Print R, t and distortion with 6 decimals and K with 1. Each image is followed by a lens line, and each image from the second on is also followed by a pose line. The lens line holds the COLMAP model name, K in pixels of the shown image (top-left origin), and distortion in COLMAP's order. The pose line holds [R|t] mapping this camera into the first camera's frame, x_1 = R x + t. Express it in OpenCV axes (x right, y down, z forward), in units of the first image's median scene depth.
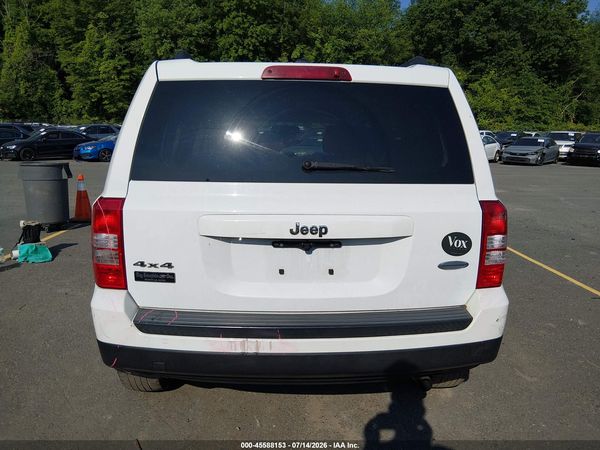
lens RADIAL K [[468.5, 0, 300.5], [0, 468.5, 214.7], [0, 0, 1]] dist [0.005918, -0.047298]
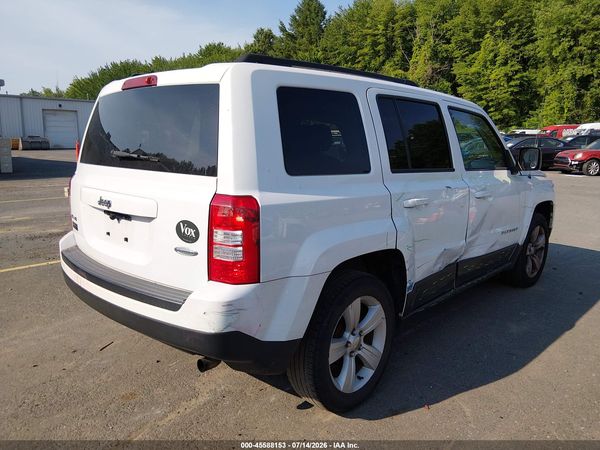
lens RADIAL K [[468.5, 0, 304.7], [0, 468.5, 221.4], [0, 0, 1]] dist [0.005918, -0.047298]
pose [[0.683388, 0.116414, -0.720714, 0.062266], [-0.117998, 0.991837, 0.048320, -0.002089], [0.720456, 0.052022, 0.691546, 0.022488]]
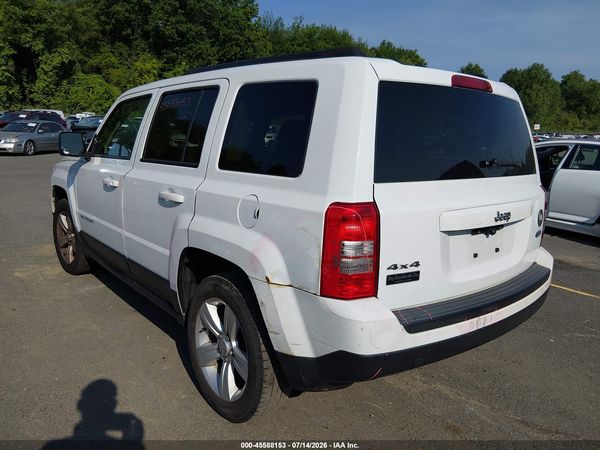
lens RADIAL K [[468.5, 0, 298.3], [0, 468.5, 223.3], [0, 0, 1]] dist [0.005918, -0.047298]
pose [[0.799610, -0.094770, 0.592994, -0.050985], [0.069164, 0.995431, 0.065823, -0.003067], [-0.596523, -0.011619, 0.802512, 0.015703]]
